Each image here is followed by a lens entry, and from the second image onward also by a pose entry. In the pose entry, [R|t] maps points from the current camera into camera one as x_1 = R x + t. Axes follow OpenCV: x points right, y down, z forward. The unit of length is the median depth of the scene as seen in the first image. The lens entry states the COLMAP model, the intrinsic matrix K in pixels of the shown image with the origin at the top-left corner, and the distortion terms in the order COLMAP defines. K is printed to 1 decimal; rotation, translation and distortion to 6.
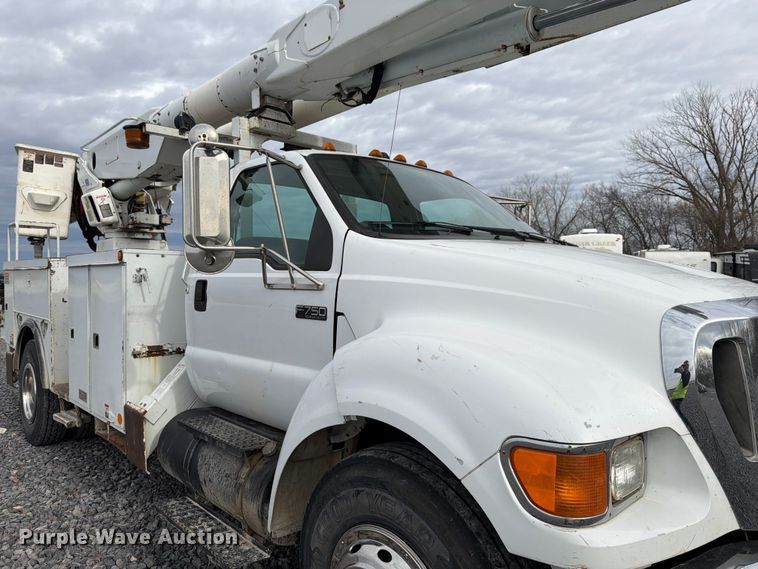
lens RADIAL K [[536.9, 0, 379.6], [0, 536.9, 282.5], [0, 0, 1]] dist [0.023973, -0.035696]
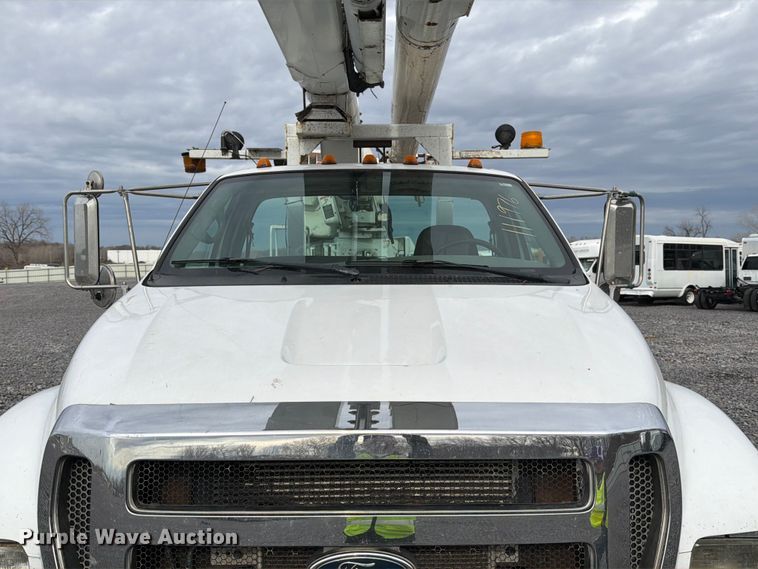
lens RADIAL K [[696.0, 0, 379.6], [0, 696.0, 298.6], [0, 0, 1]] dist [0.052887, 0.000000]
pose [[0.726174, 0.040704, -0.686305, 0.658590], [-0.001871, 0.998359, 0.057232, -0.072872], [0.687509, -0.040277, 0.725058, 0.215475]]
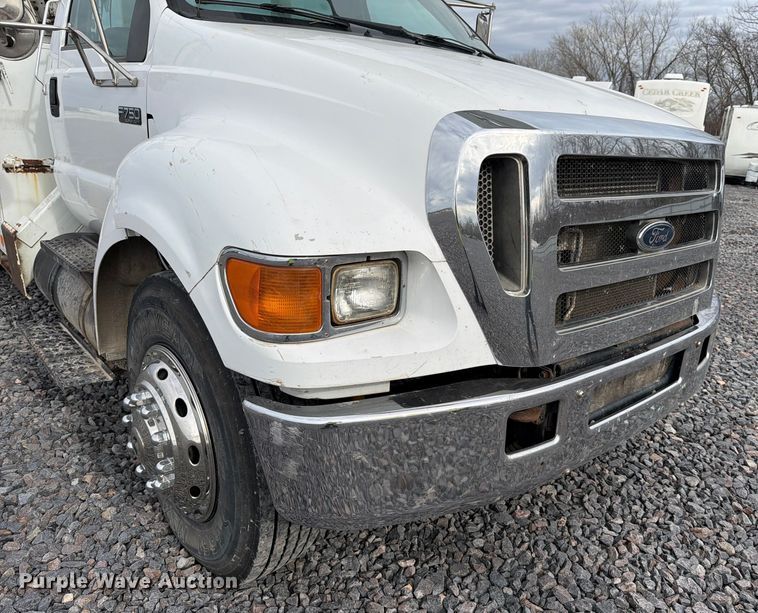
lens RADIAL K [[599.3, 0, 432.2], [0, 599.3, 318.6], [0, 0, 1]] dist [0.019928, -0.026218]
pose [[0.998138, 0.060077, 0.010530, 0.210104], [-0.060469, 0.952112, 0.299710, 0.028570], [0.007980, -0.299789, 0.953972, 0.005783]]
